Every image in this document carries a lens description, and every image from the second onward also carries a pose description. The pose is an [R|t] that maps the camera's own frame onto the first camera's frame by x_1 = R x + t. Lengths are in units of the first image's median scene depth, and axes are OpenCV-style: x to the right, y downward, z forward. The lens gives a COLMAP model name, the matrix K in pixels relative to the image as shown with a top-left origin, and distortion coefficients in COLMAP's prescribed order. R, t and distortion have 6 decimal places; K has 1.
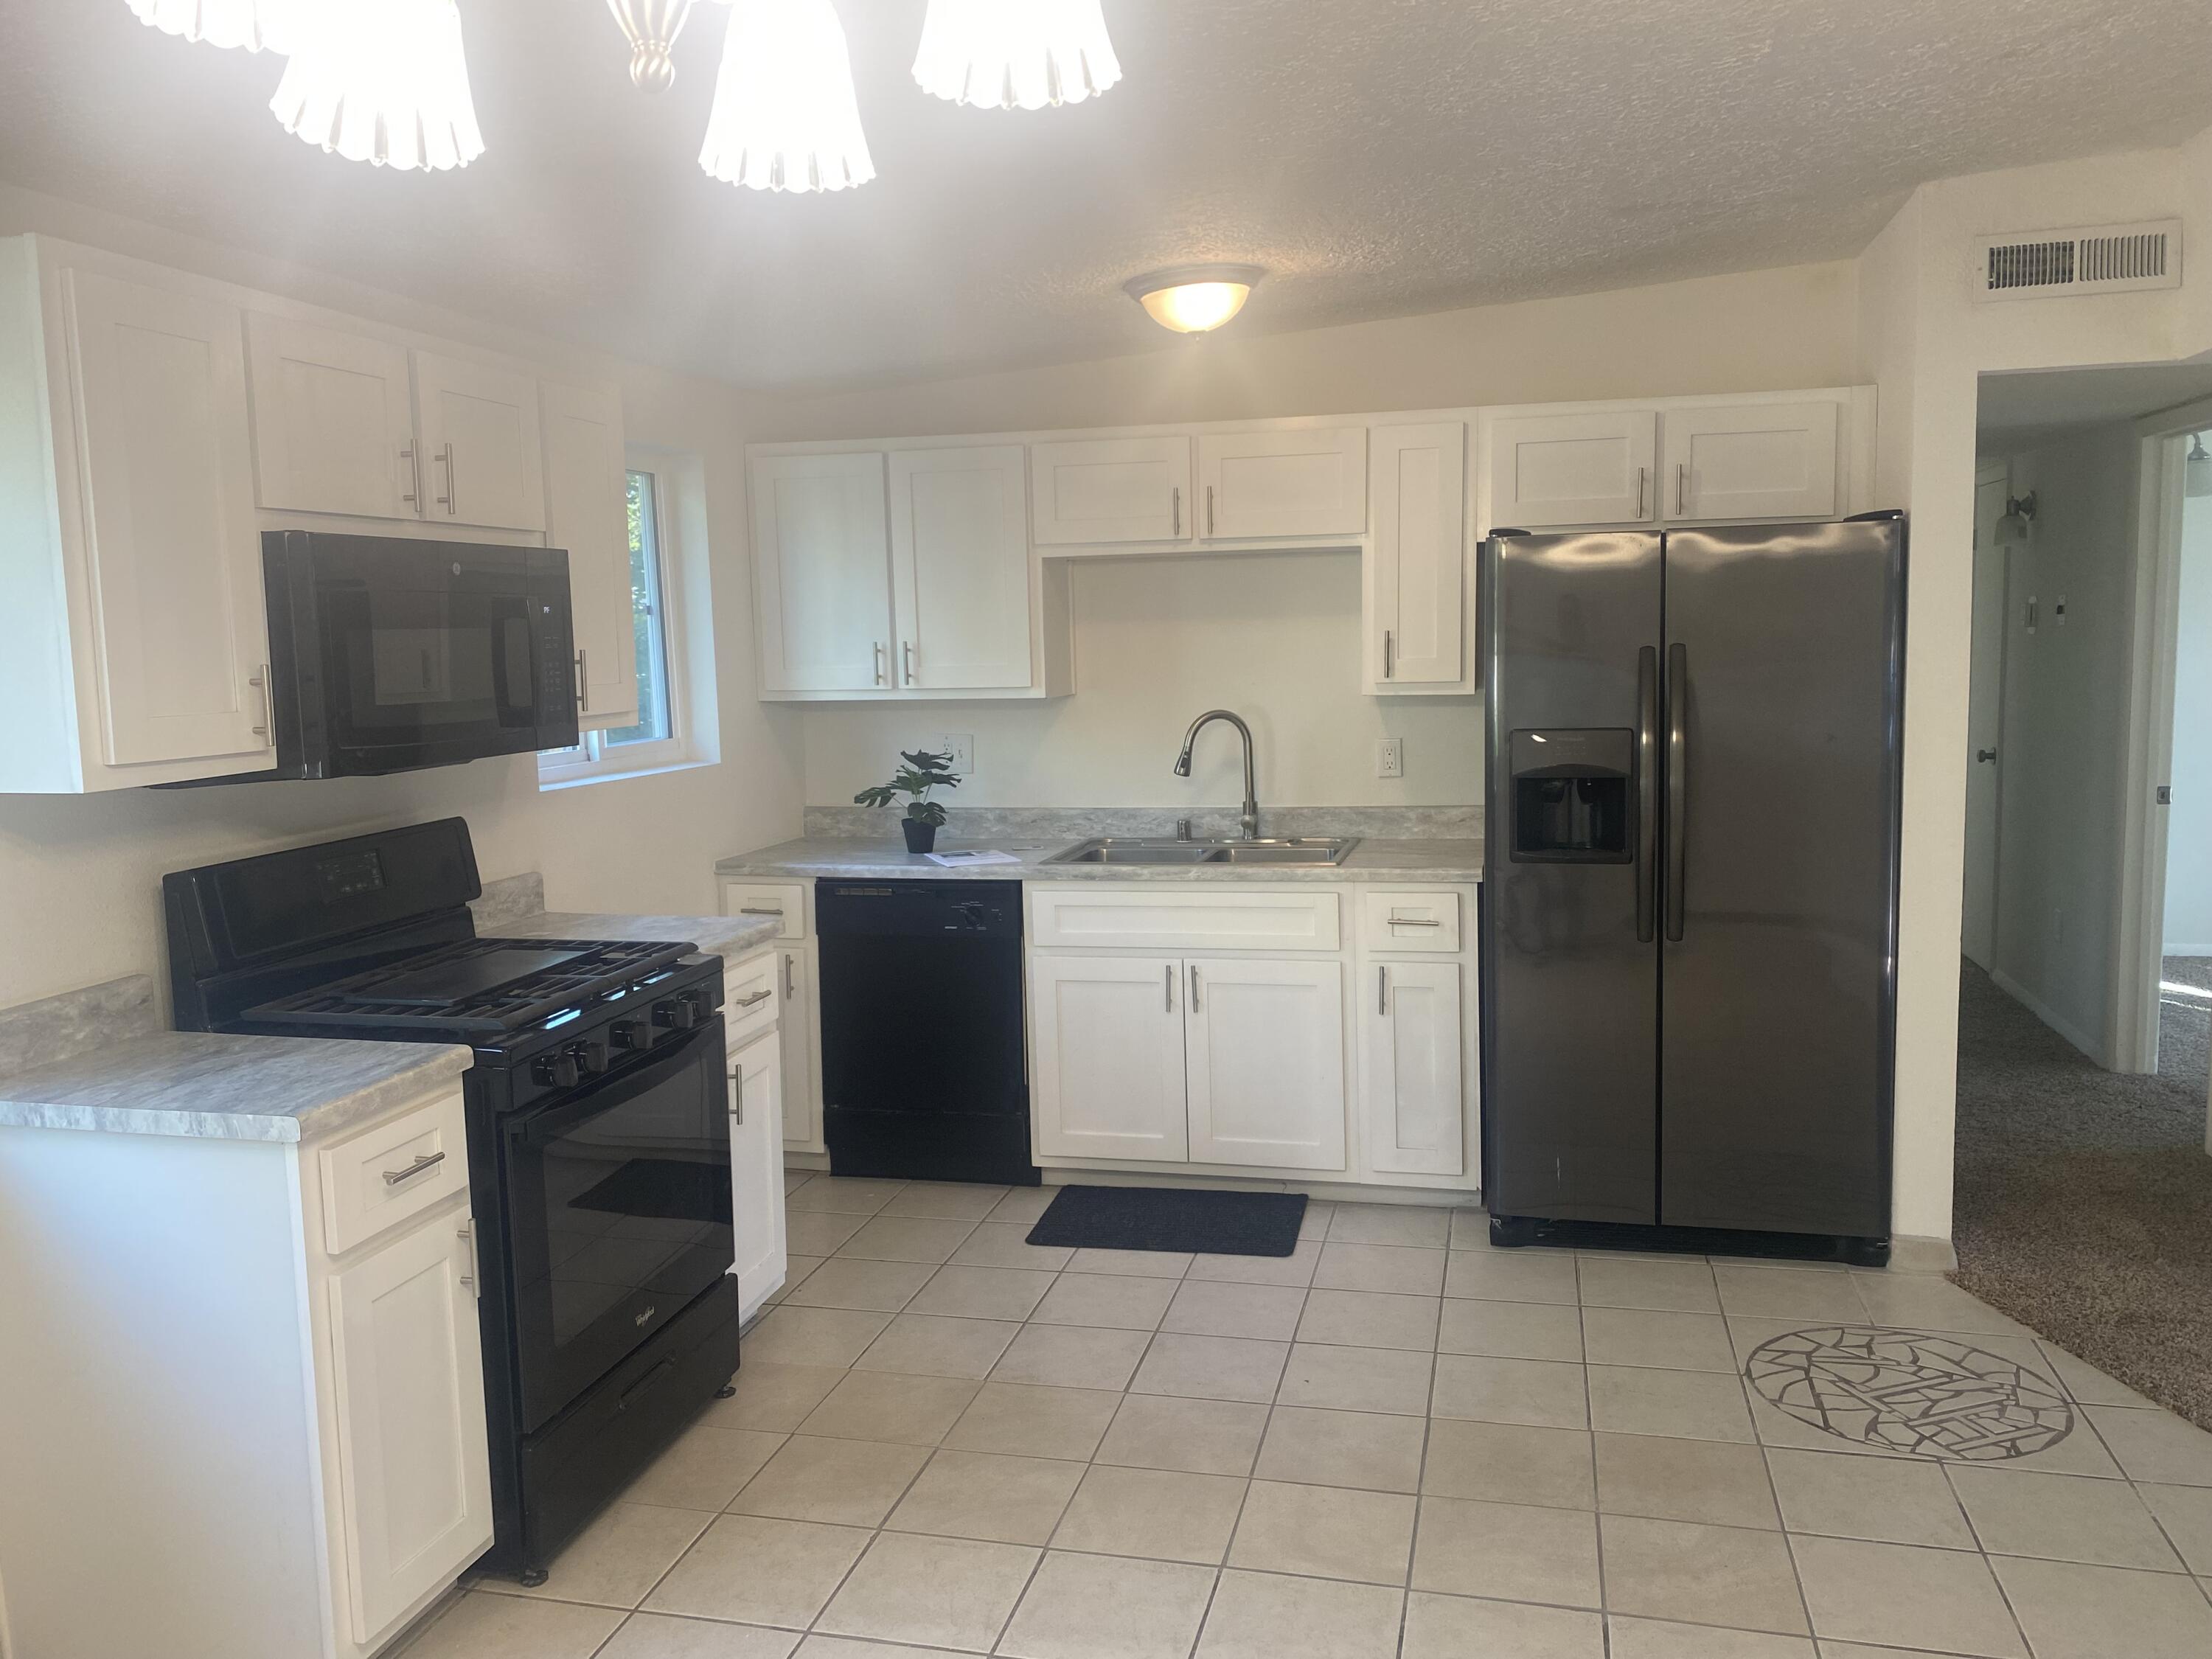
lens RADIAL K [[1677.2, 0, 1100.7], [0, 1677.2, 823.5], [0, 0, 1]] dist [0.018797, -0.006246]
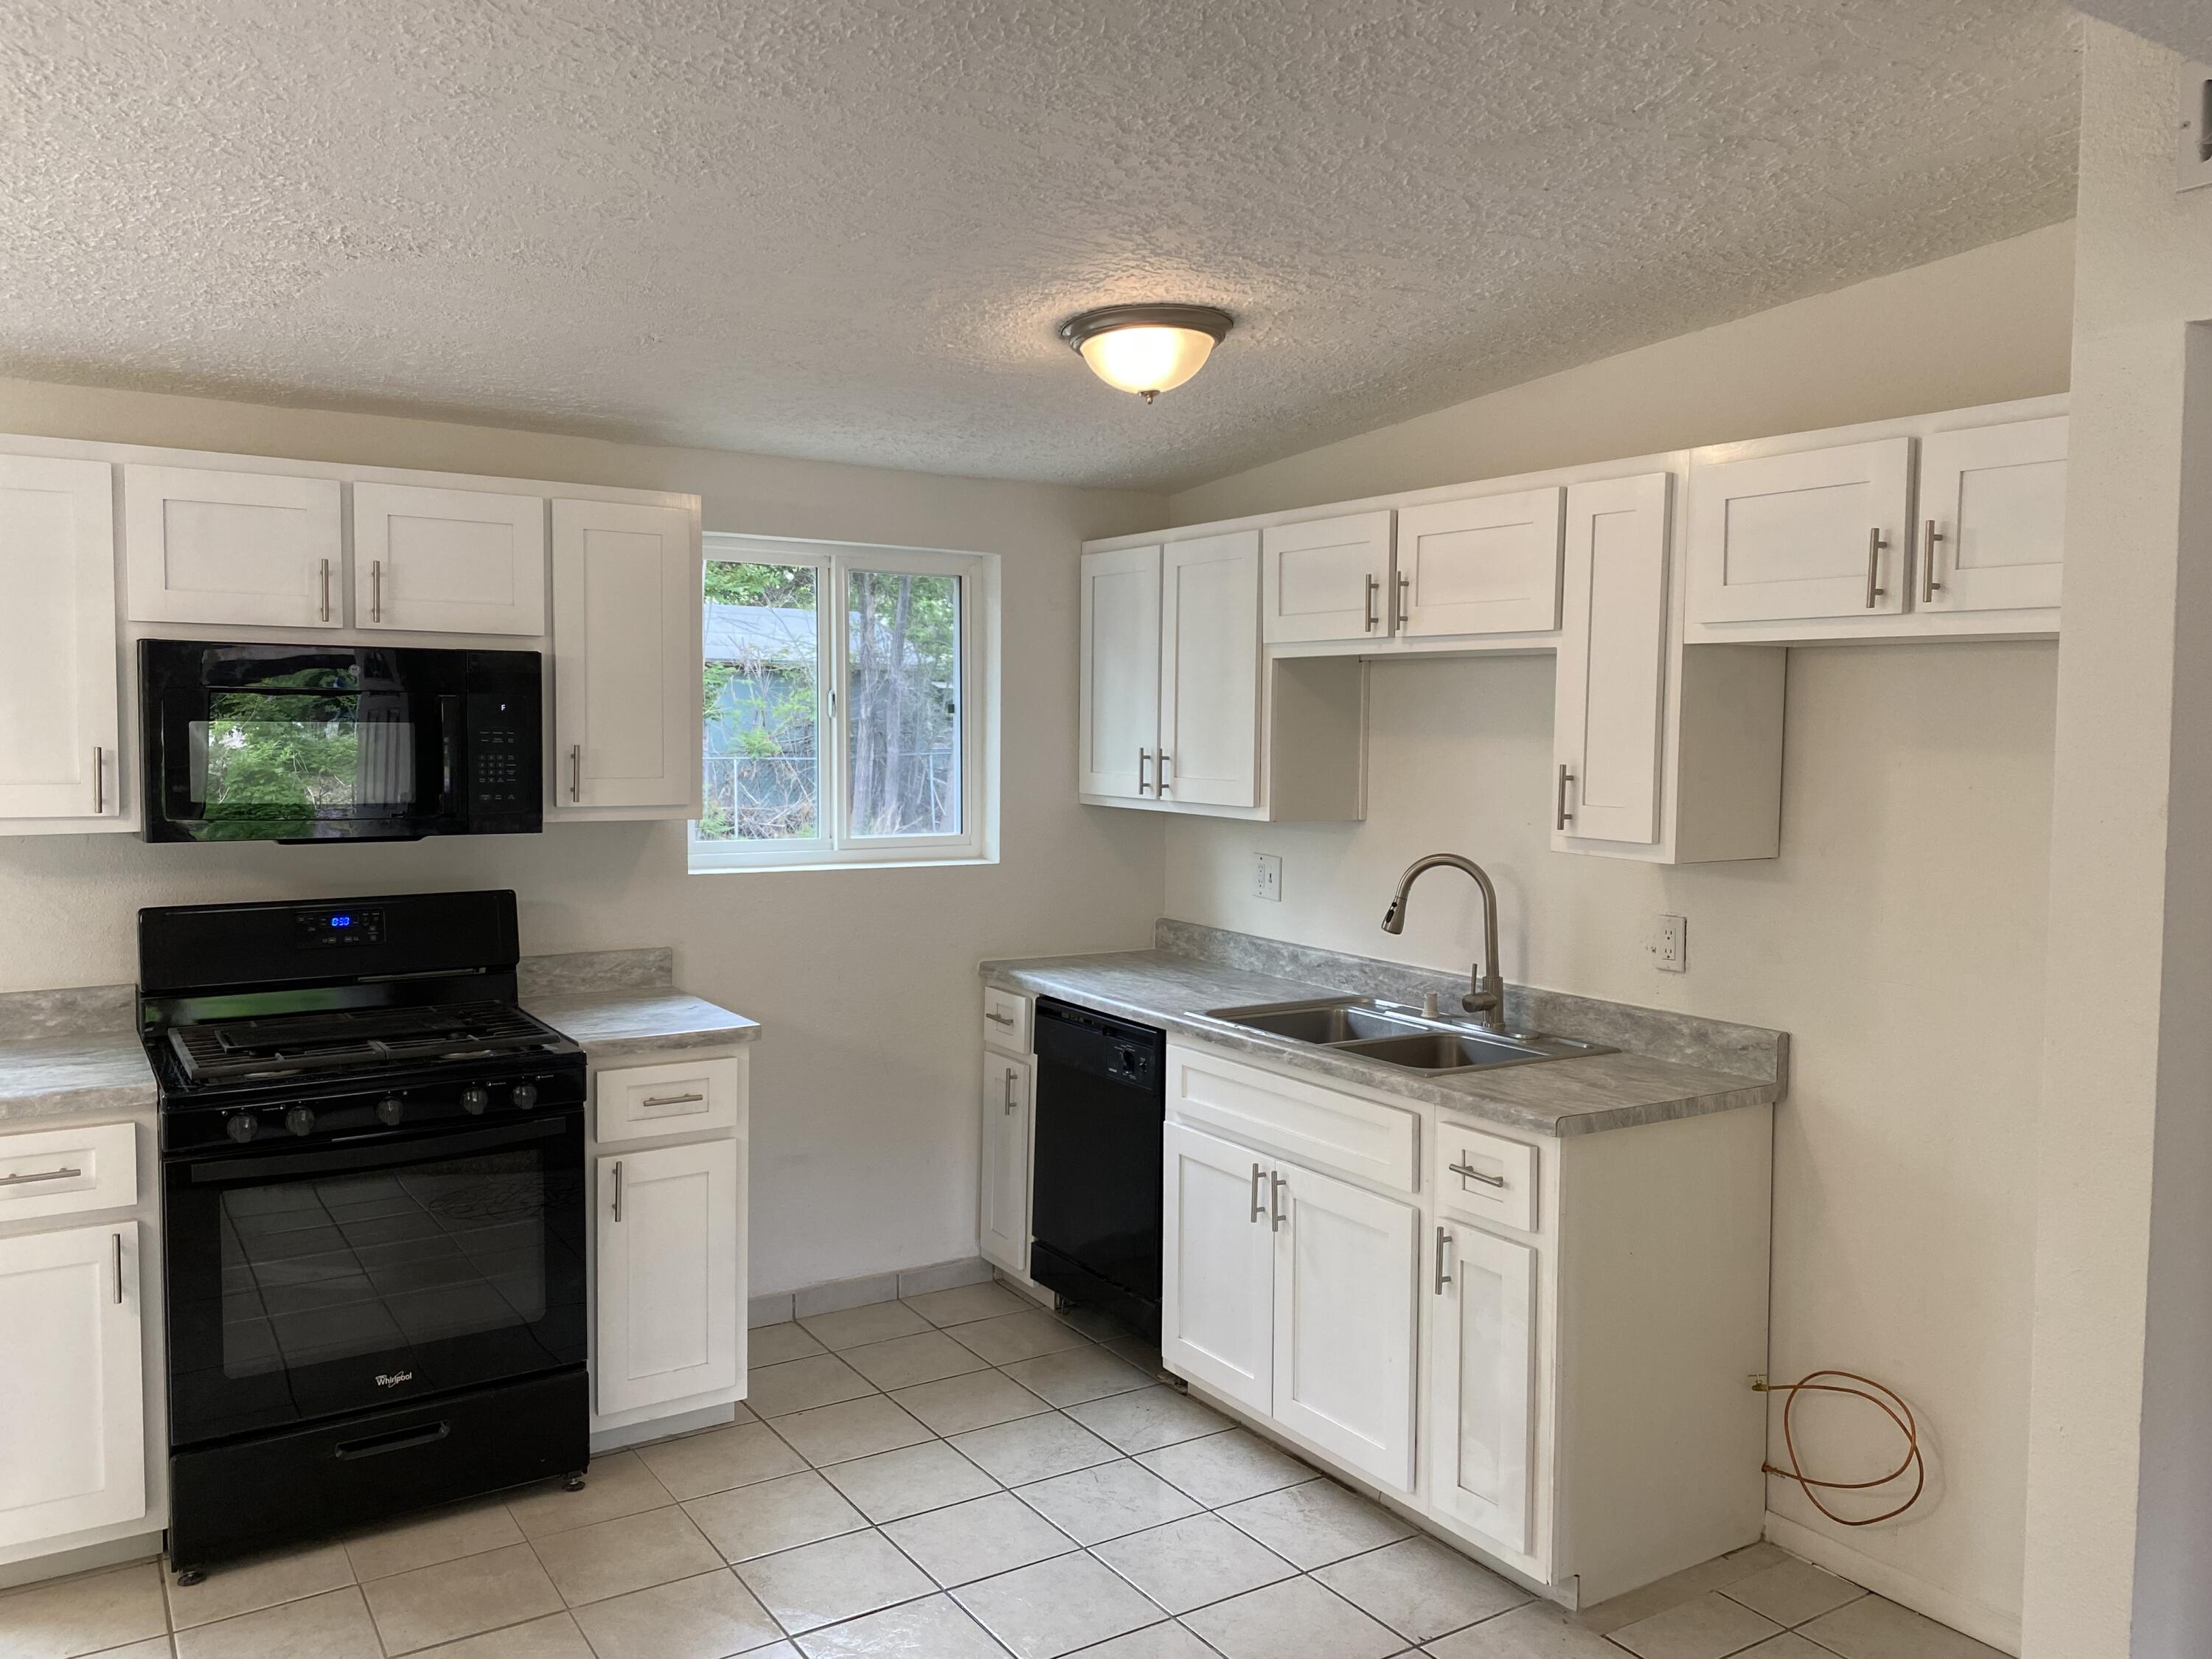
lens RADIAL K [[1691.1, 0, 1122.3], [0, 1691.1, 819.8], [0, 0, 1]] dist [0.016105, -0.001028]
pose [[0.731571, 0.074989, -0.677629, 0.611155], [-0.108013, 0.994128, -0.006598, -0.077394], [0.673155, 0.078019, 0.735375, 0.398885]]
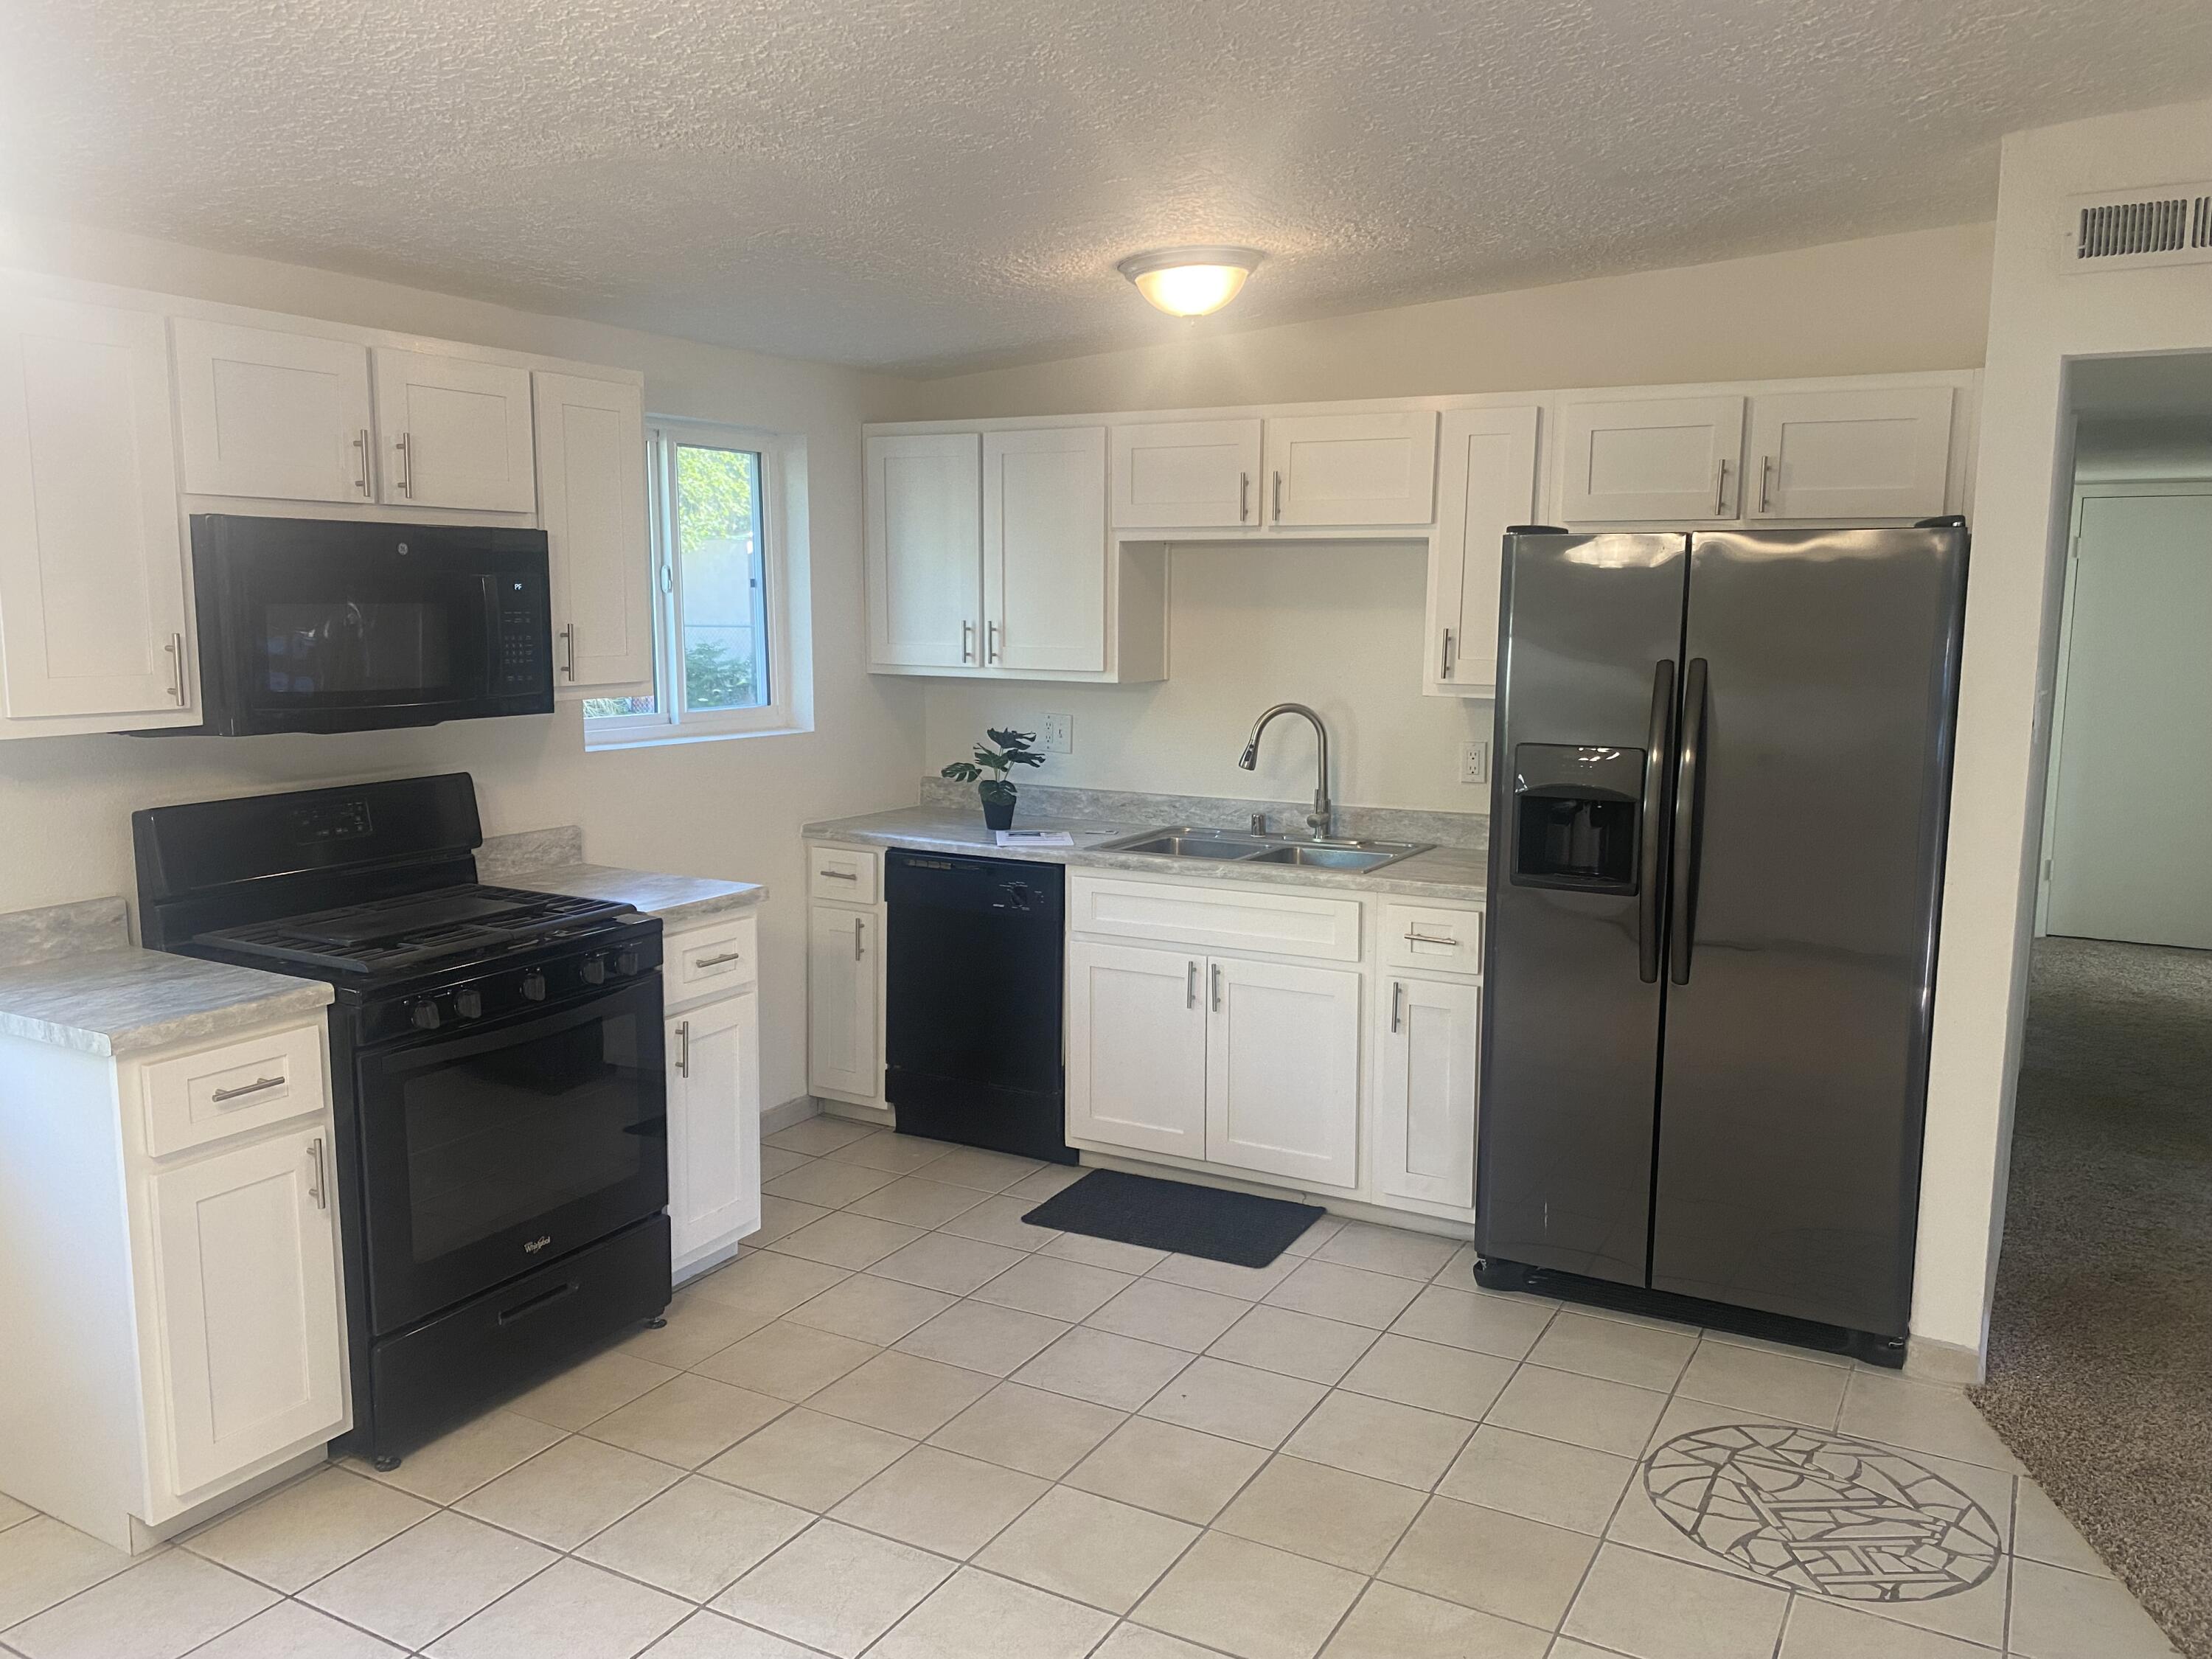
lens RADIAL K [[1679.9, 0, 1107.4], [0, 1679.9, 844.5], [0, 0, 1]] dist [0.017324, -0.002374]
pose [[0.965088, 0.069593, -0.252510, 0.272694], [-0.060717, 0.997238, 0.042785, -0.026590], [0.254790, -0.025960, 0.966648, 0.039543]]
